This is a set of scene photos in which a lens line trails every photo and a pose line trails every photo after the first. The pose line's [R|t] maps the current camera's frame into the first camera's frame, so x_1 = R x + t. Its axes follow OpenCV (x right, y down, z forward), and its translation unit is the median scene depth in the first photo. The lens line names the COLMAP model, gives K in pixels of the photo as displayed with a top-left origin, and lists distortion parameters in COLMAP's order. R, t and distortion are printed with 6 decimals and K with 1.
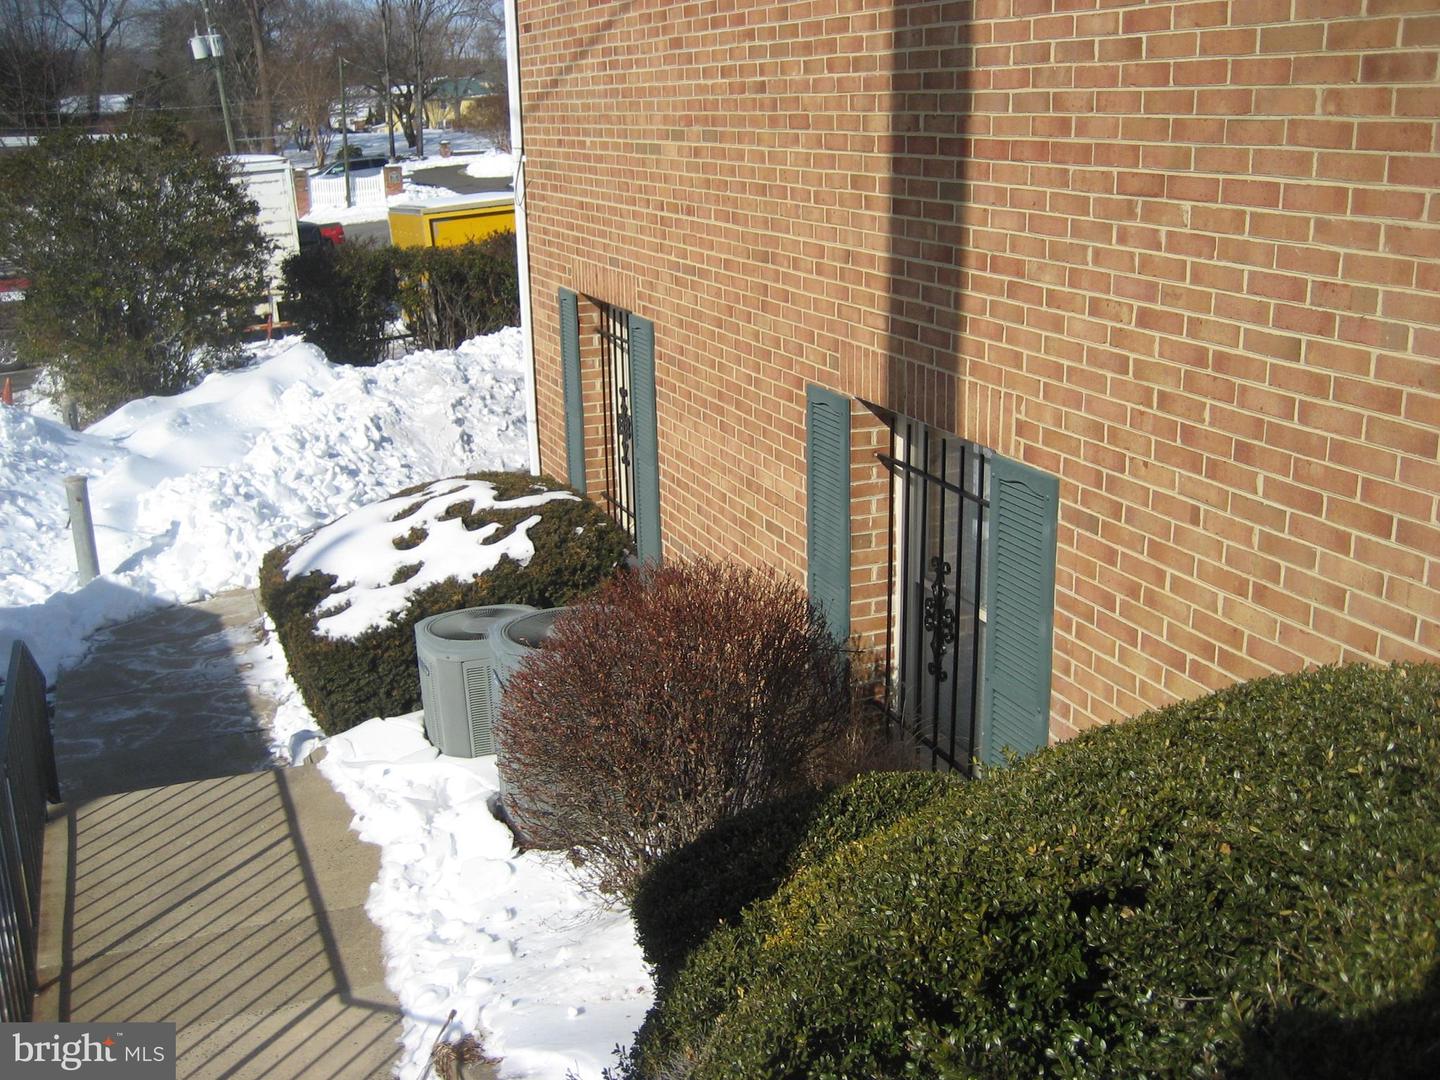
lens RADIAL K [[1493.7, 0, 720.6], [0, 1493.7, 538.6], [0, 0, 1]] dist [-0.098068, 0.000000]
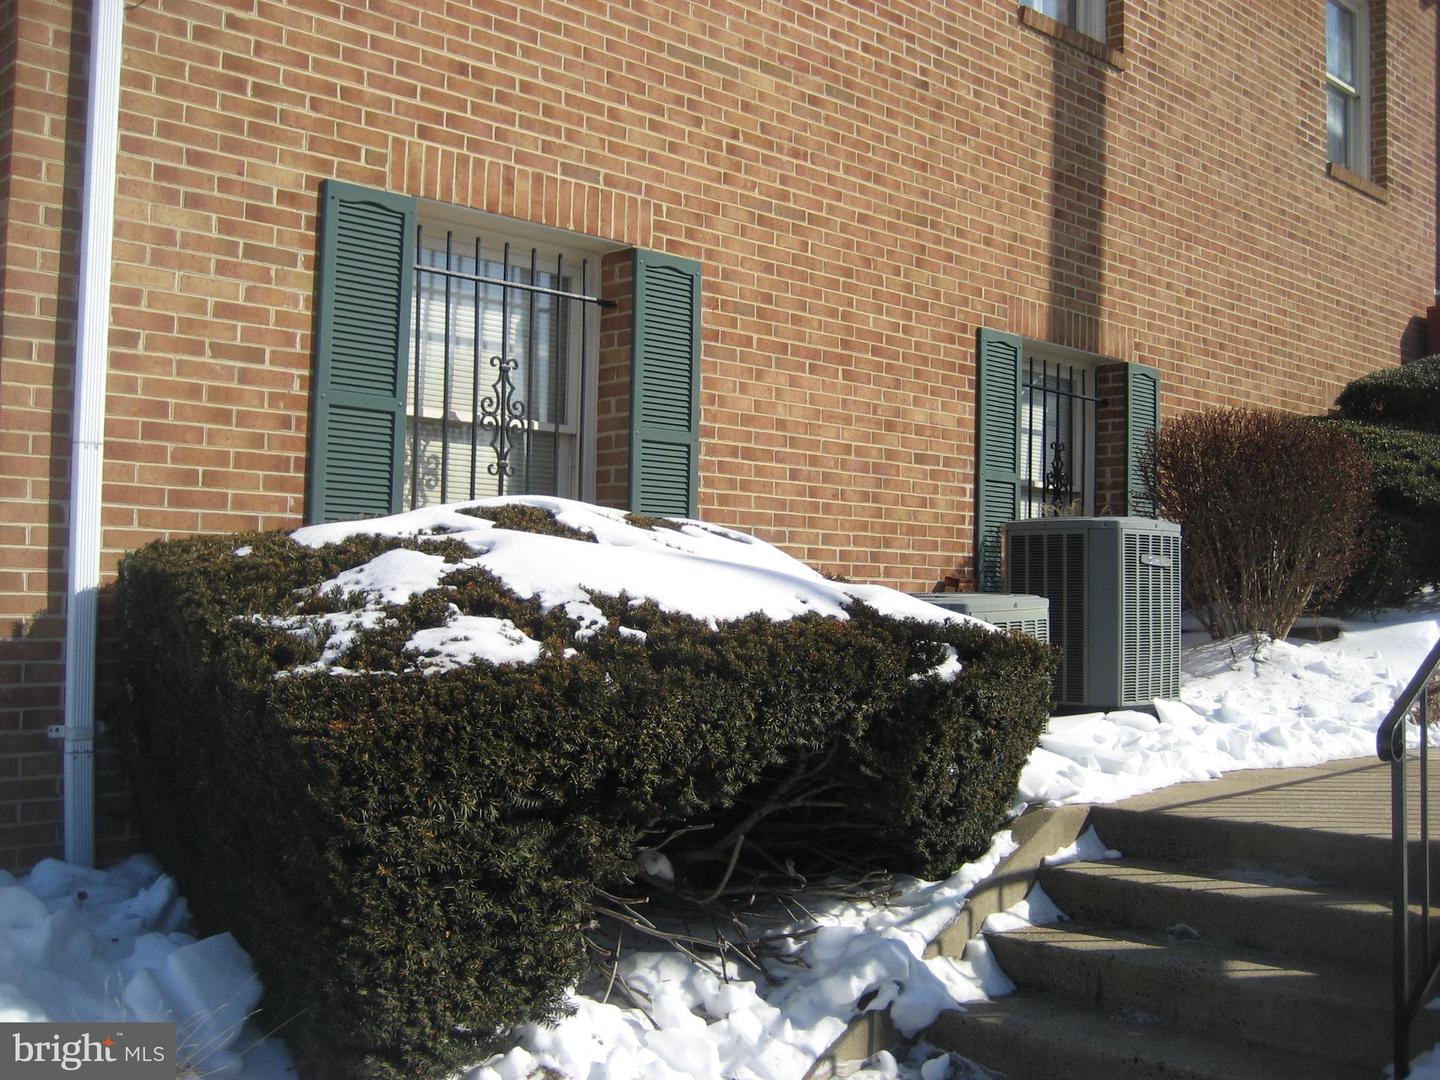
lens RADIAL K [[1493.7, 0, 720.7], [0, 1493.7, 541.7], [0, 0, 1]] dist [-0.098068, 0.000000]
pose [[-0.368079, 0.051862, 0.928347, -1.281874], [0.251771, 0.966702, 0.045820, -0.050784], [-0.895058, 0.250596, -0.368880, 2.131786]]
